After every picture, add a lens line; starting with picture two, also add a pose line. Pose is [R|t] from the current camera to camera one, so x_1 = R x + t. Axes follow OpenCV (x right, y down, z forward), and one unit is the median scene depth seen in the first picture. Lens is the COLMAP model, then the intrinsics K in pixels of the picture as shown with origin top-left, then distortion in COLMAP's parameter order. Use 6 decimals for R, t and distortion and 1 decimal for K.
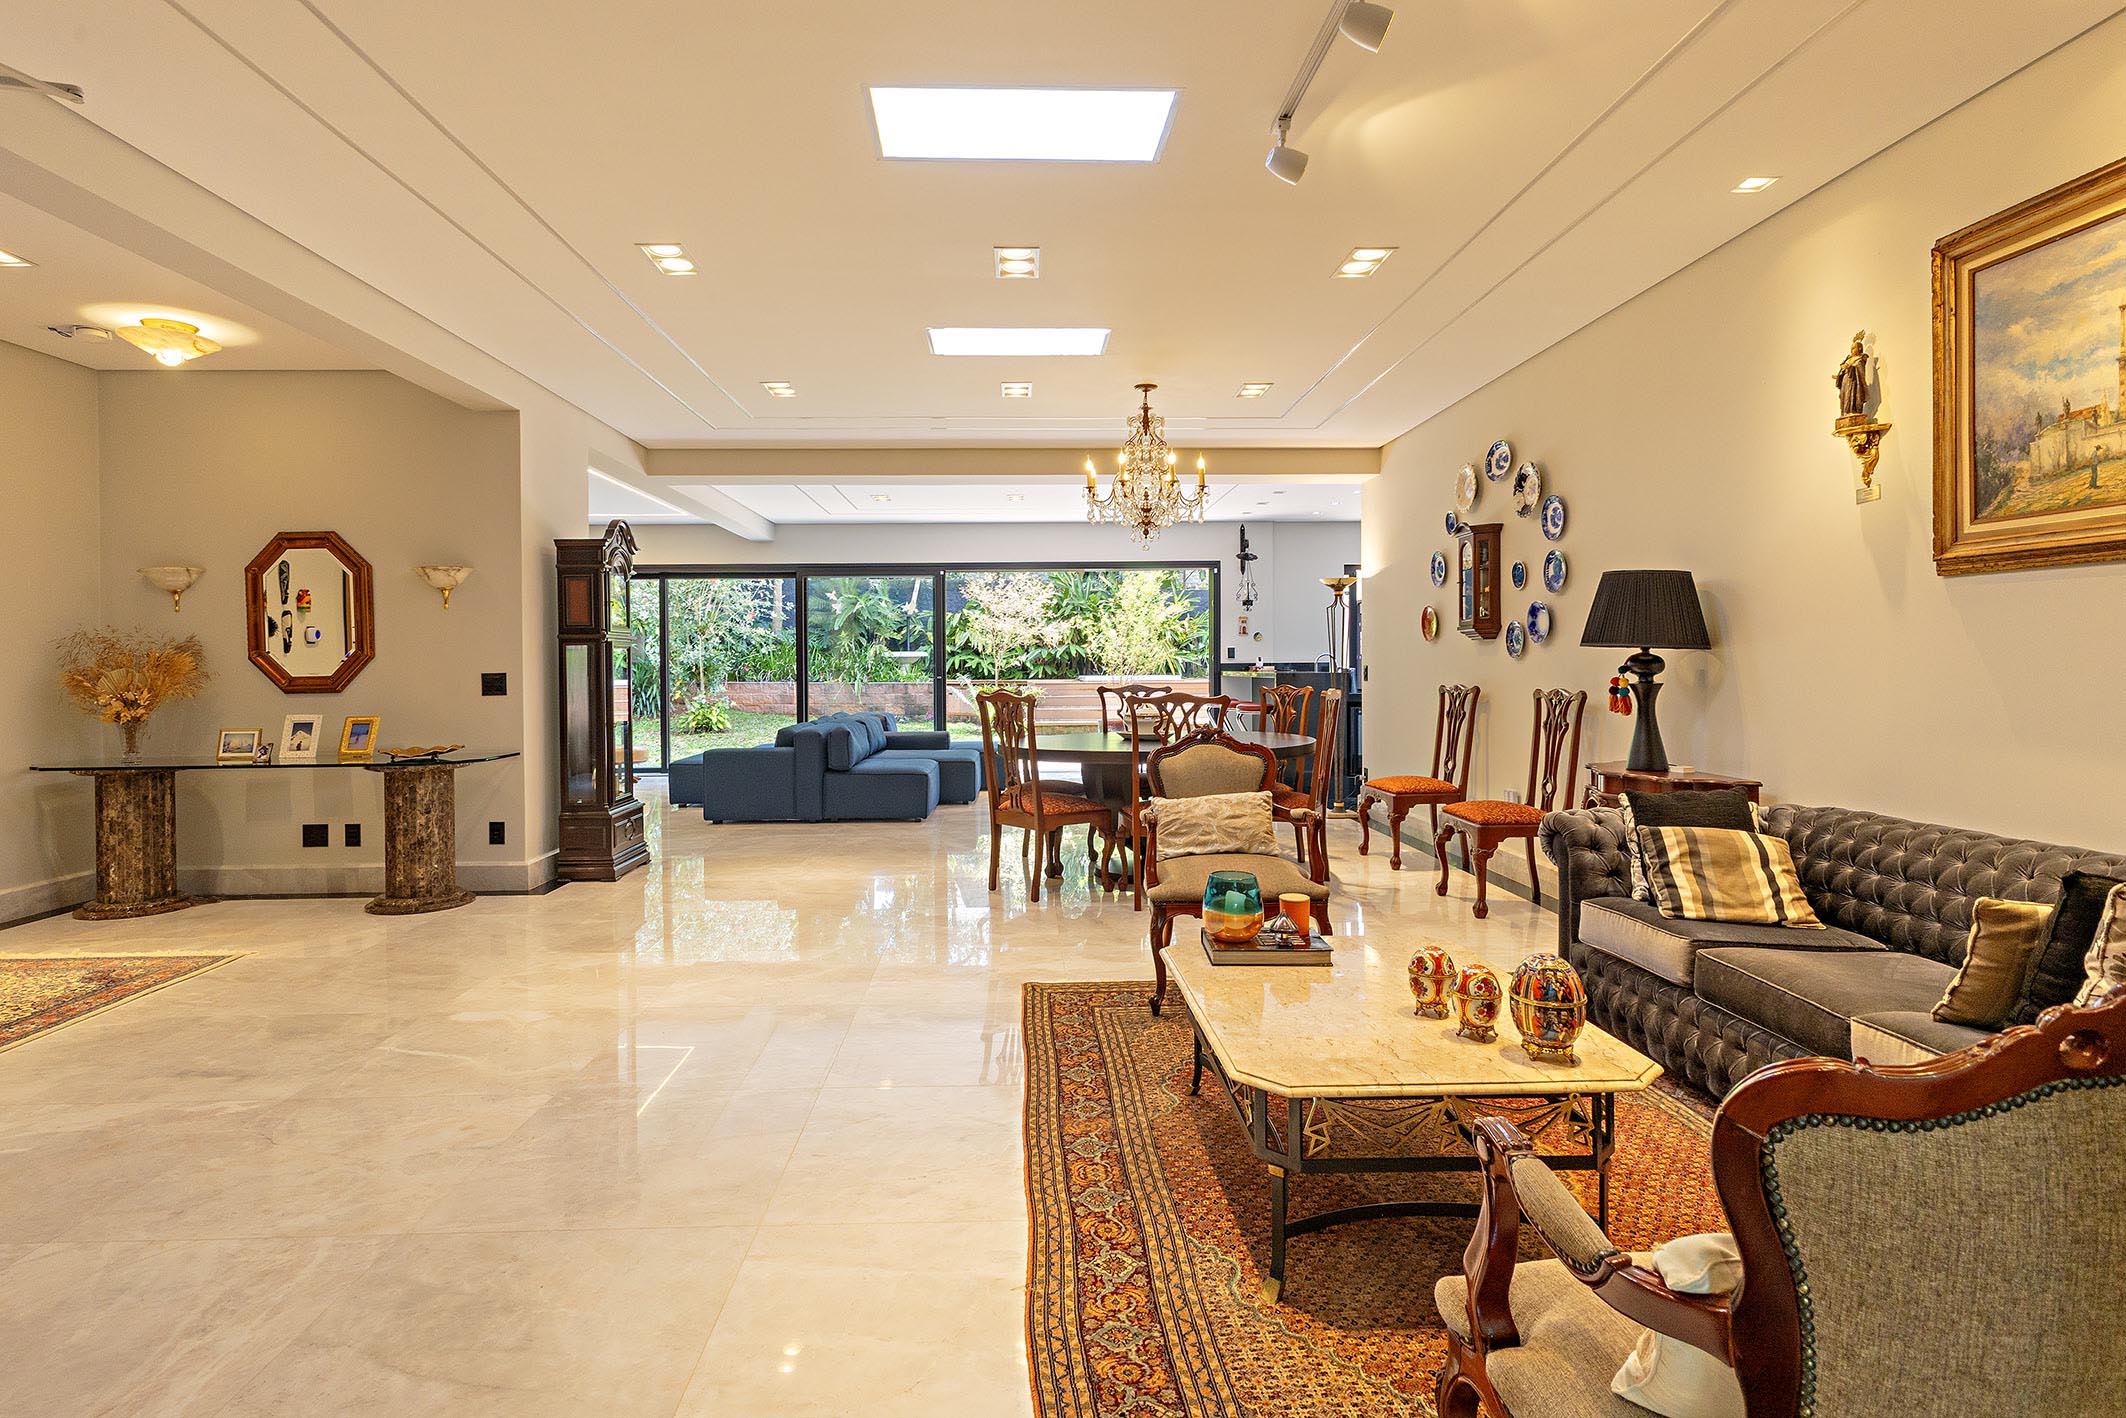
lens RADIAL K [[1061.1, 0, 1046.7], [0, 1061.1, 665.1], [0, 0, 1]] dist [0.006844, 0.000342]
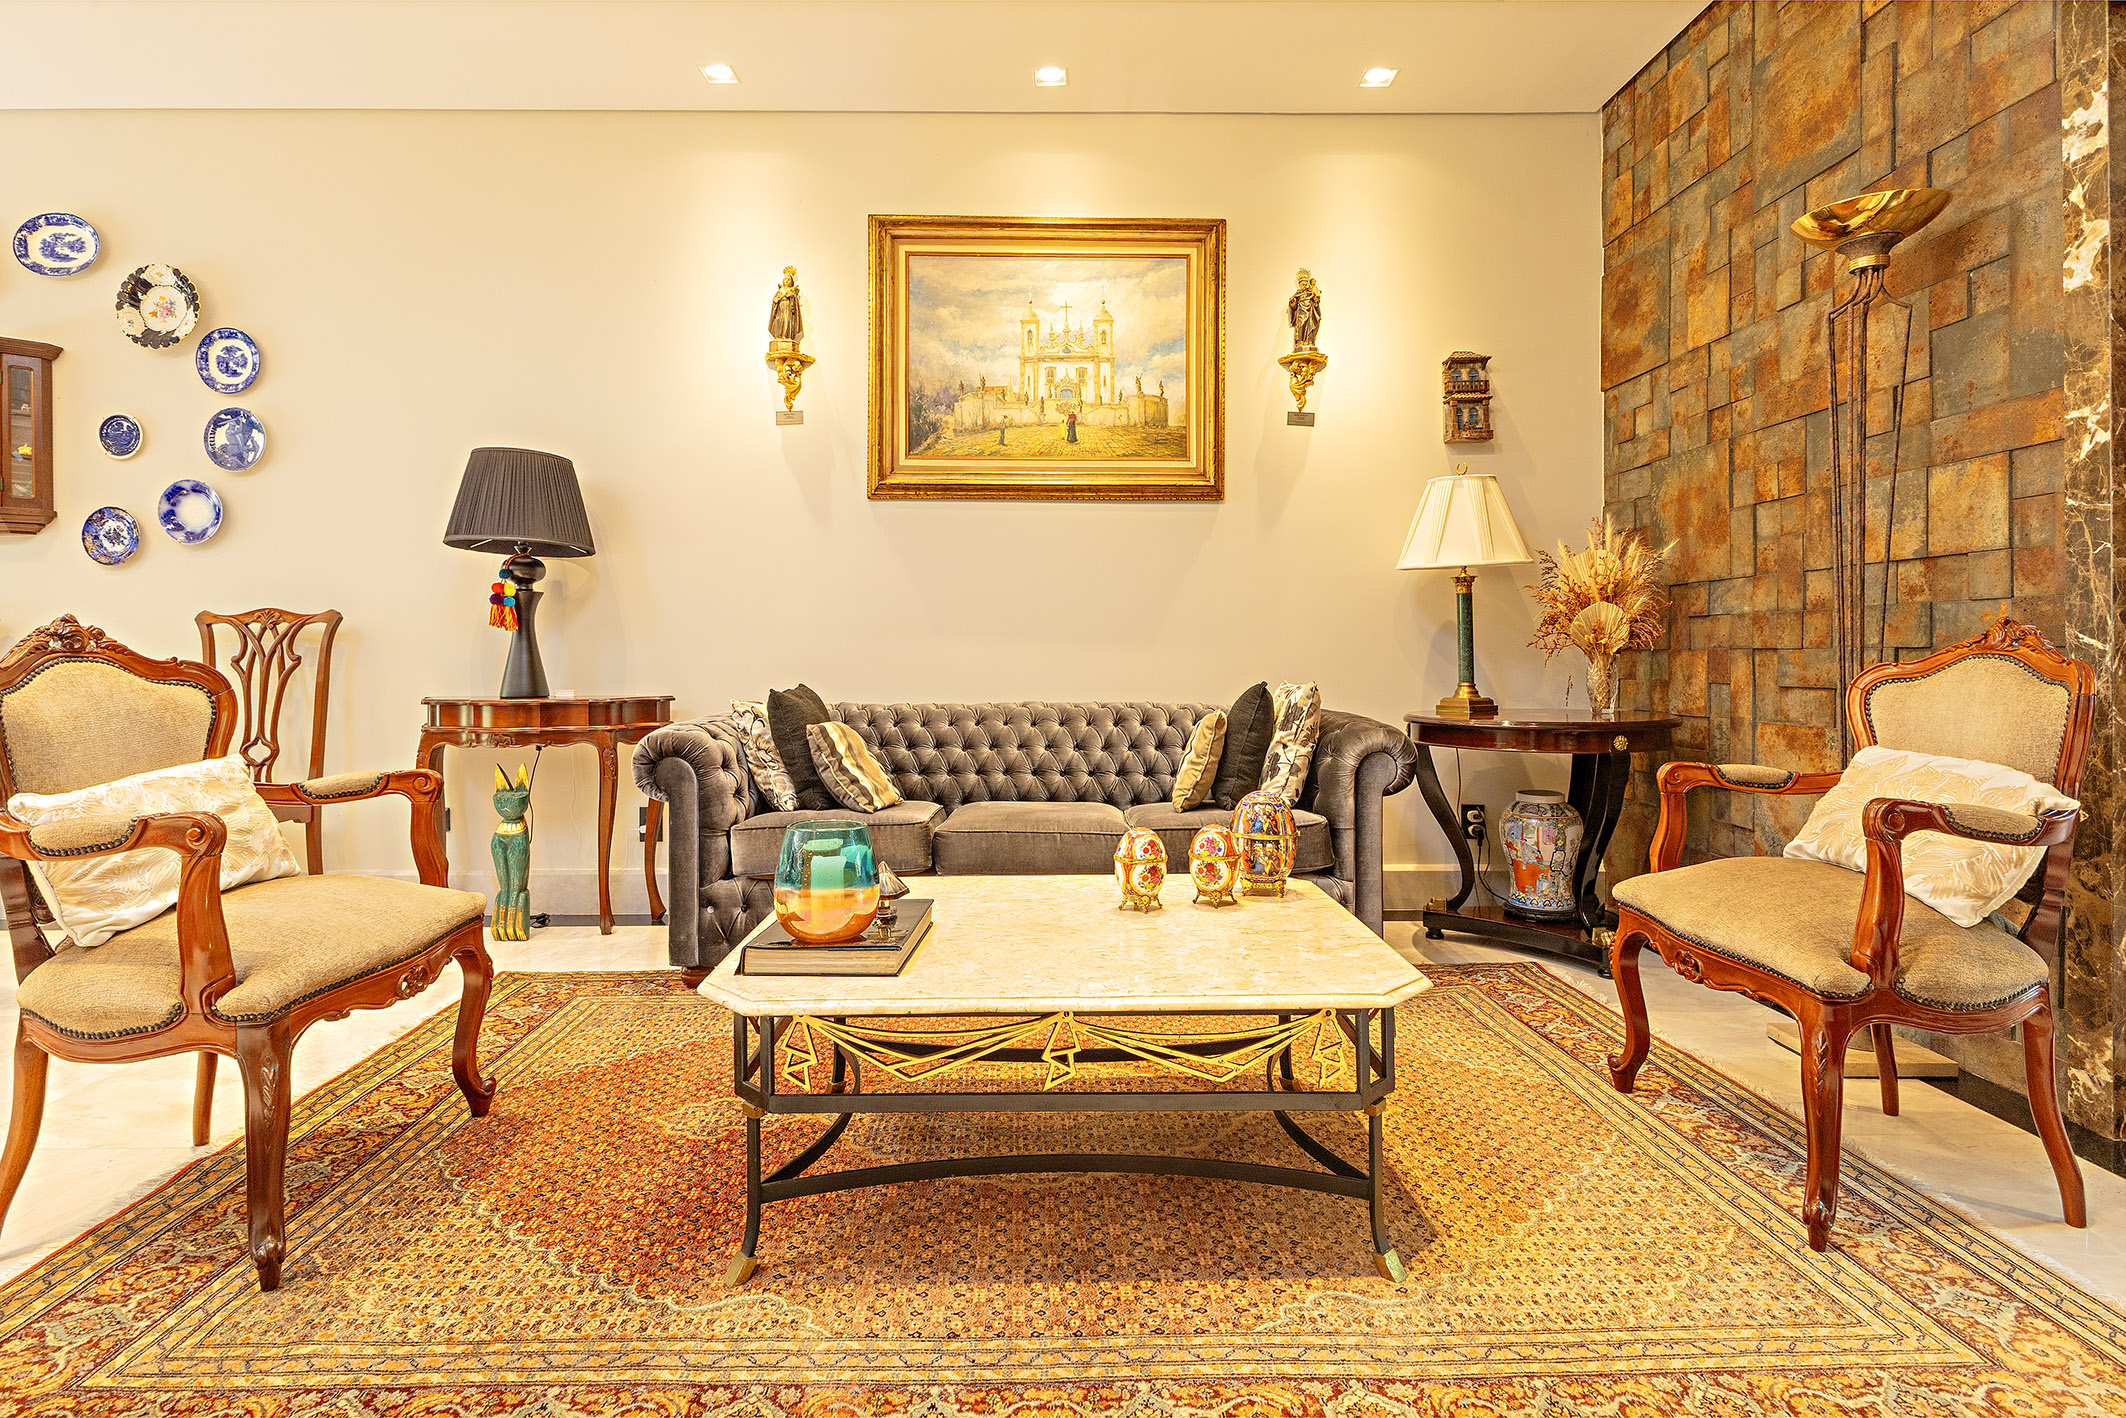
lens RADIAL K [[1064.6, 0, 1064.4], [0, 1064.6, 662.2], [0, 0, 1]] dist [0.004345, -0.004375]
pose [[0.017510, 0.002118, 0.999844, -0.254708], [0.006360, 0.999977, -0.002230, 0.076180], [-0.999826, 0.006398, 0.017496, 0.567990]]
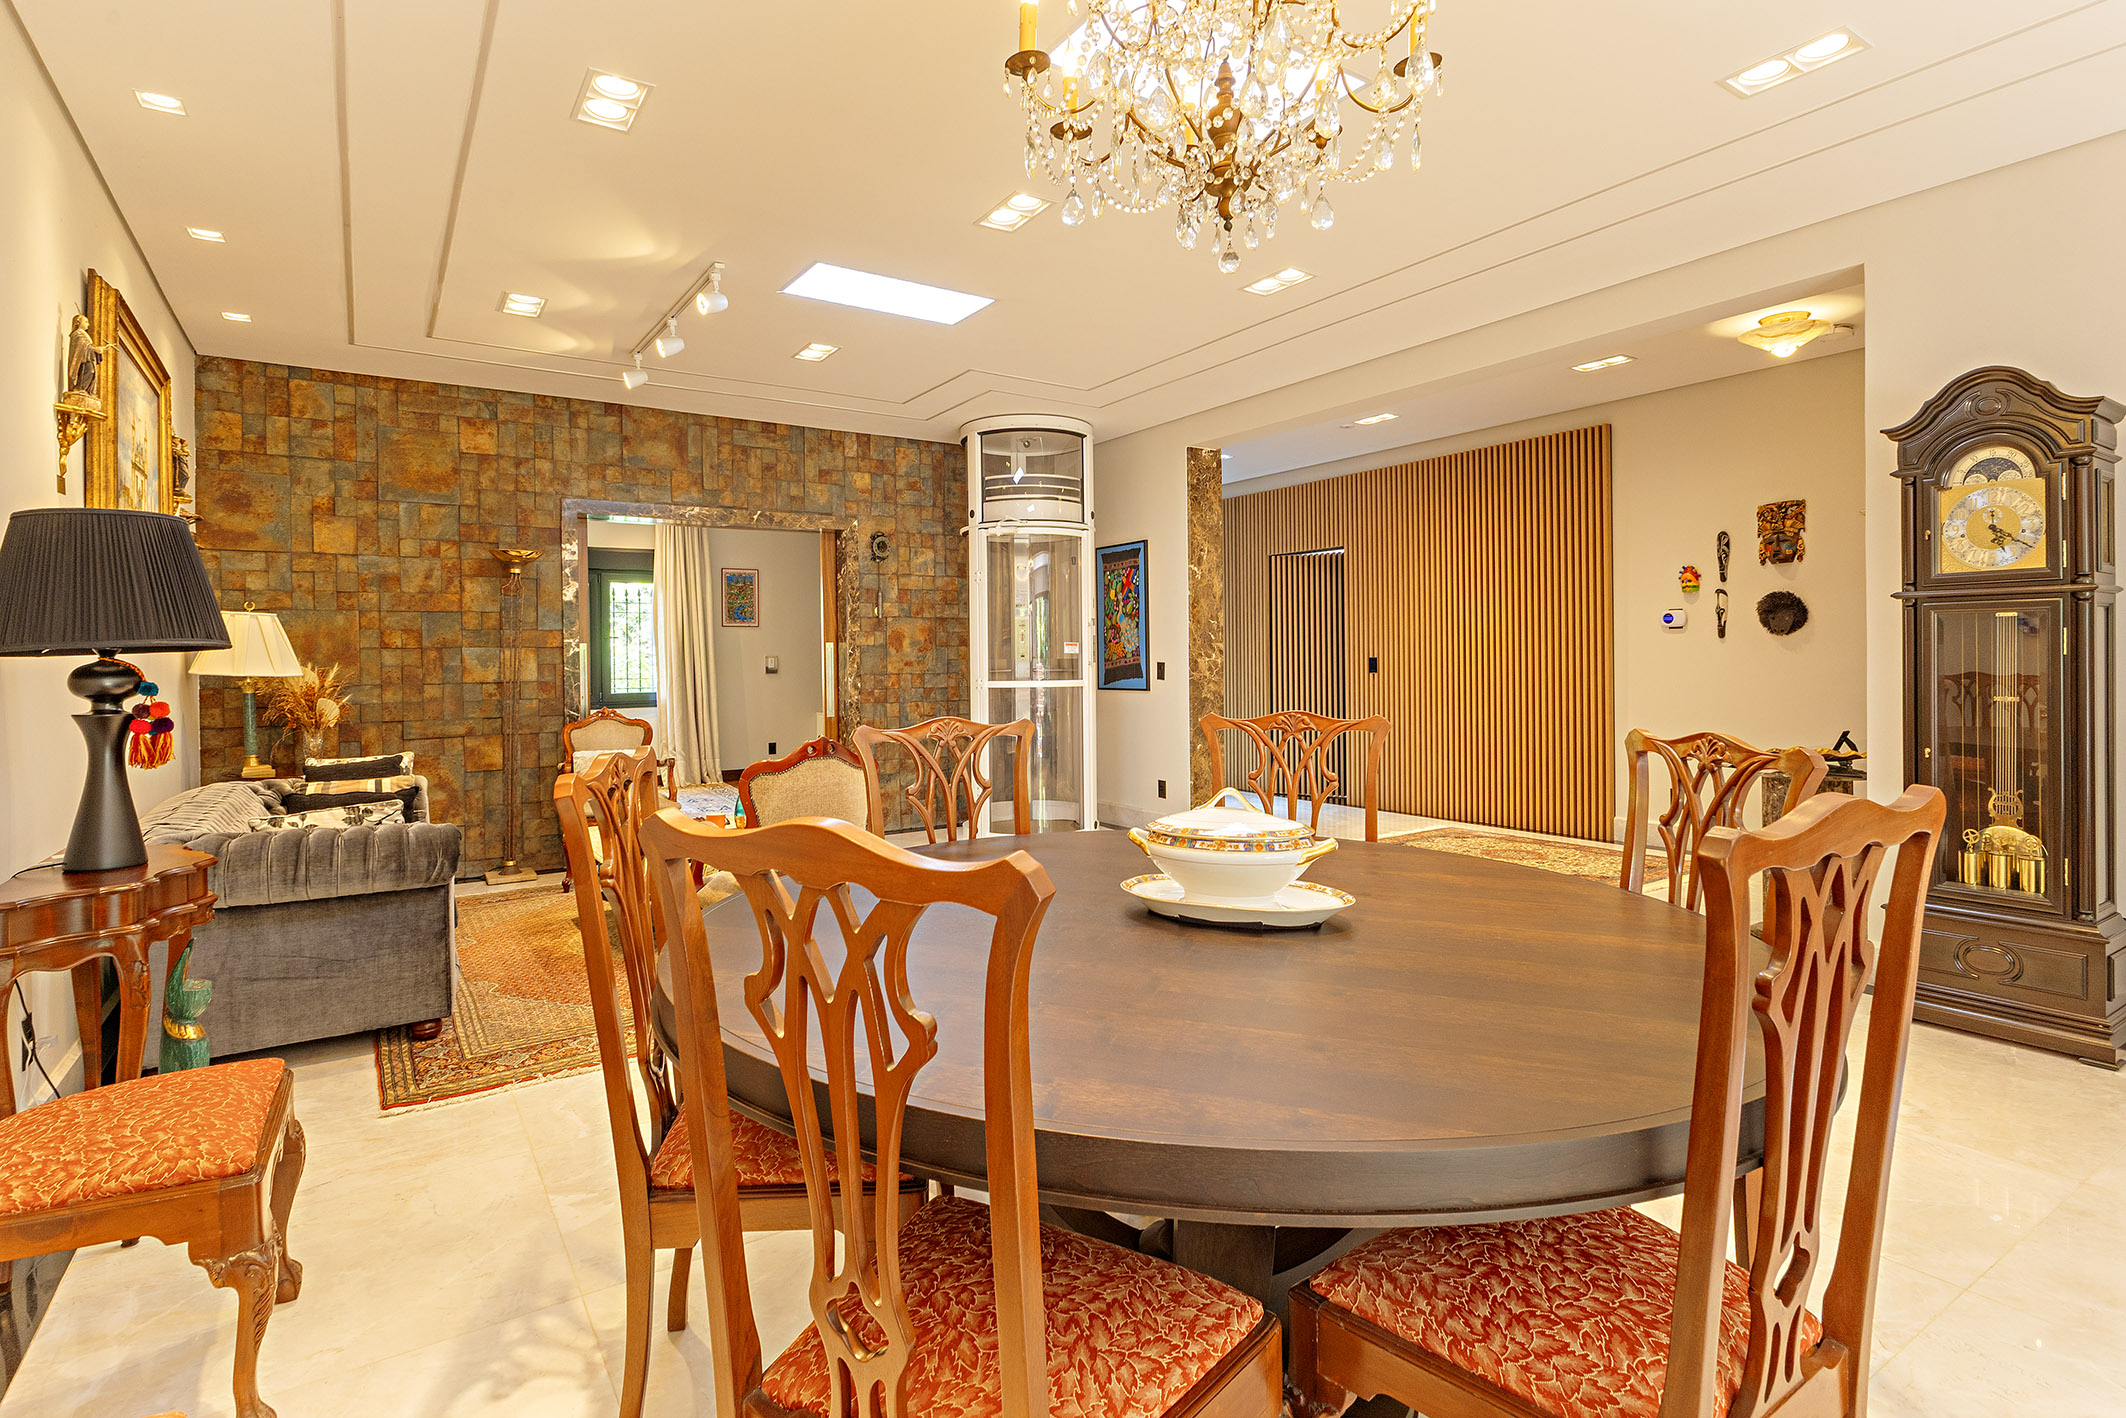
lens RADIAL K [[1061.1, 0, 1046.7], [0, 1061.1, 665.1], [0, 0, 1]] dist [0.006844, 0.000342]
pose [[-0.851294, 0.022435, -0.524209, 0.450714], [0.018482, 0.999748, 0.012773, -0.007240], [0.524363, 0.001185, -0.851494, 1.755561]]
